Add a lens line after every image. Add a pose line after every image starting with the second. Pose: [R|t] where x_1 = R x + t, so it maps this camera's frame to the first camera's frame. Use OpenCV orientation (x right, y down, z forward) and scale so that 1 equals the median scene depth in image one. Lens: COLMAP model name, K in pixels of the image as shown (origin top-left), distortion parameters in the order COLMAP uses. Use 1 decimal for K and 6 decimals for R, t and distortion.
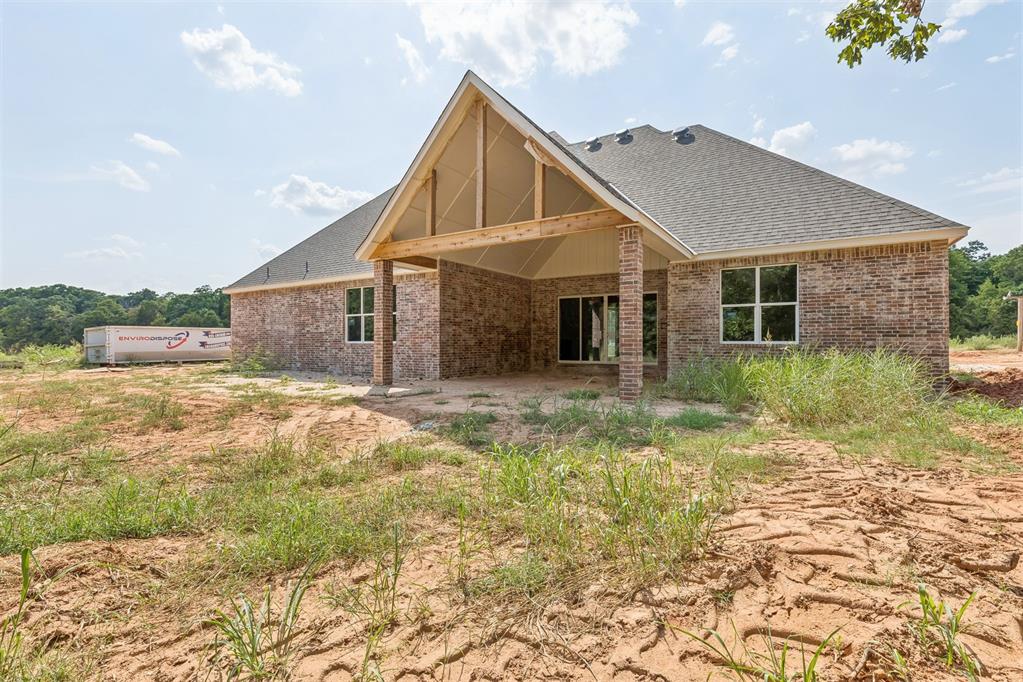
lens RADIAL K [[464.8, 0, 521.2], [0, 464.8, 344.0], [0, 0, 1]] dist [0.004064, -0.000889]
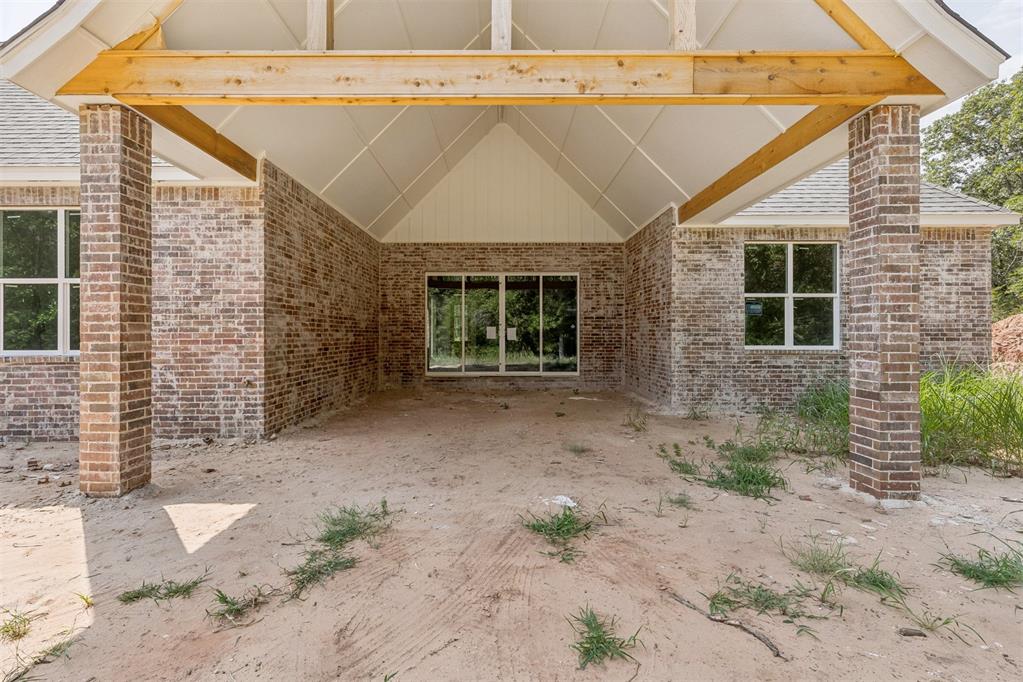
lens RADIAL K [[464.8, 0, 506.1], [0, 464.8, 336.9], [0, 0, 1]] dist [0.004064, -0.000889]
pose [[0.853085, -0.002554, 0.521765, -0.202927], [0.002301, 0.999997, 0.001133, -0.017498], [-0.521767, 0.000234, 0.853088, 0.500272]]
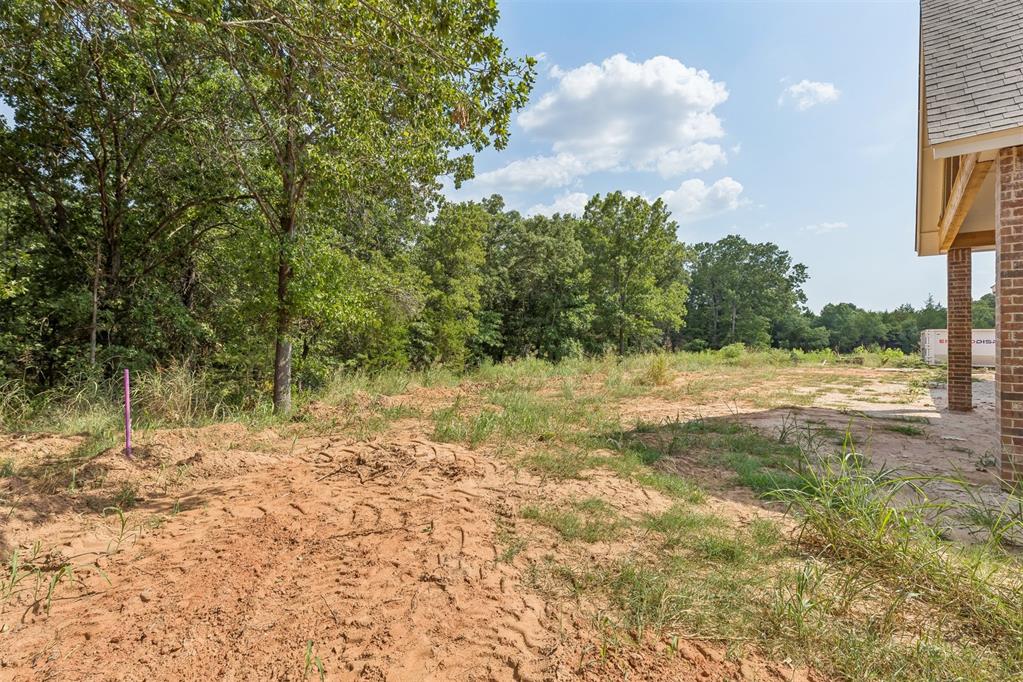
lens RADIAL K [[464.8, 0, 506.2], [0, 464.8, 338.1], [0, 0, 1]] dist [0.004064, -0.000889]
pose [[-0.158529, -0.000087, -0.987354, 0.510673], [-0.000834, 1.000000, 0.000046, -0.027222], [0.987354, 0.000831, -0.158529, 0.332086]]
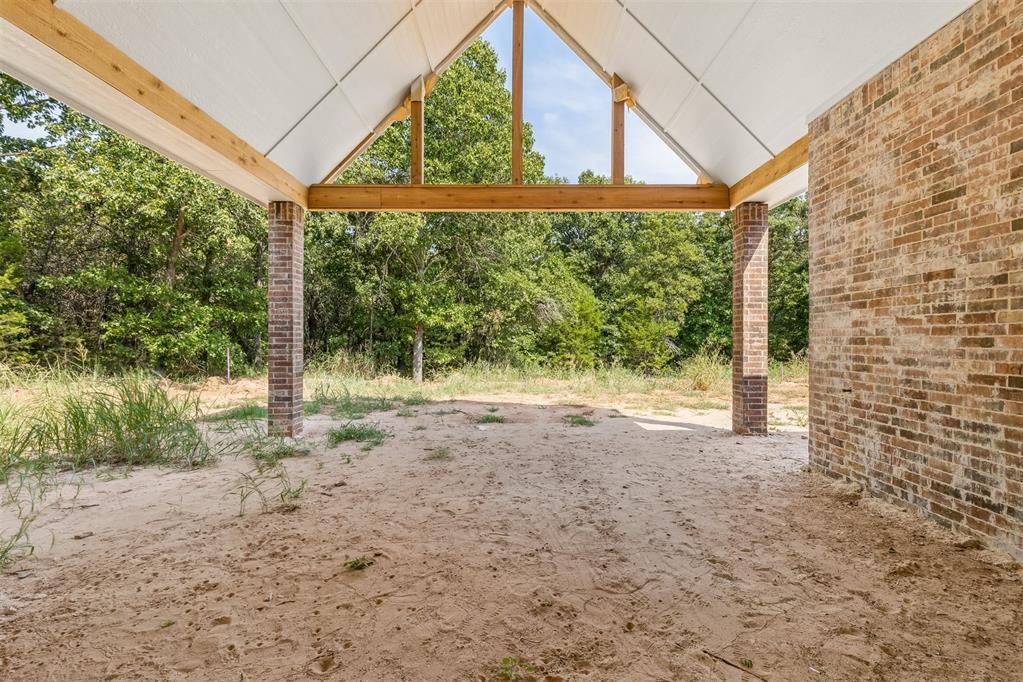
lens RADIAL K [[464.8, 0, 511.3], [0, 464.8, 336.8], [0, 0, 1]] dist [0.004064, -0.000889]
pose [[-0.858862, -0.004812, -0.512185, 0.192985], [-0.006252, 0.999980, 0.001088, -0.021050], [0.512170, 0.004136, -0.858874, 1.152456]]
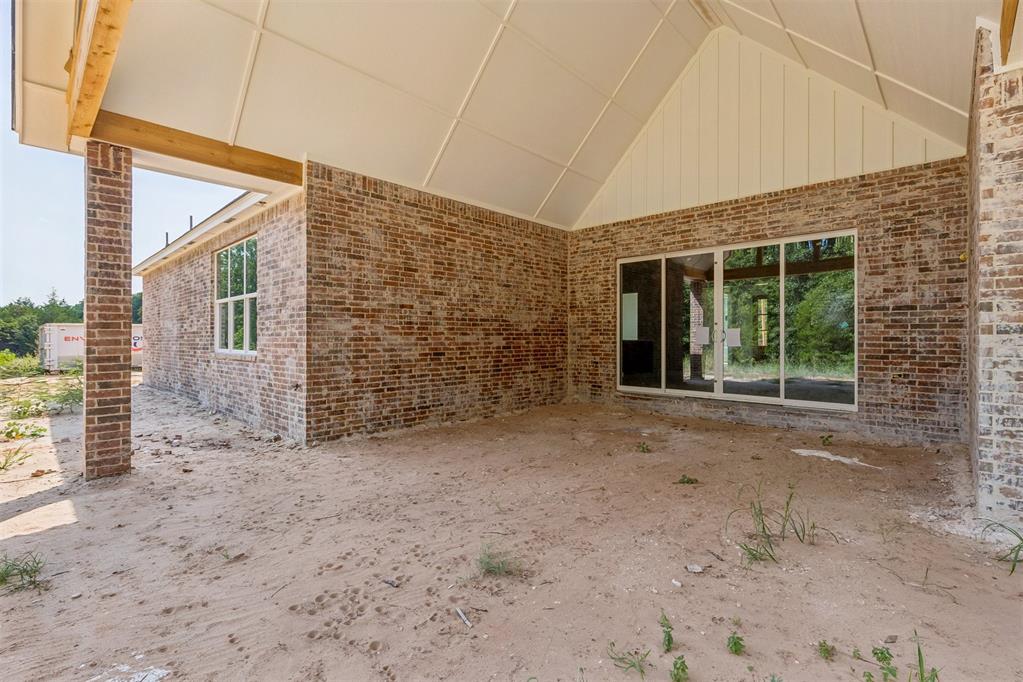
lens RADIAL K [[464.8, 0, 515.3], [0, 464.8, 335.7], [0, 0, 1]] dist [0.004064, -0.000889]
pose [[0.977720, -0.000048, -0.209911, 0.097098], [-0.001065, 0.999986, -0.005191, -0.020713], [0.209909, 0.005299, 0.977707, 0.606427]]
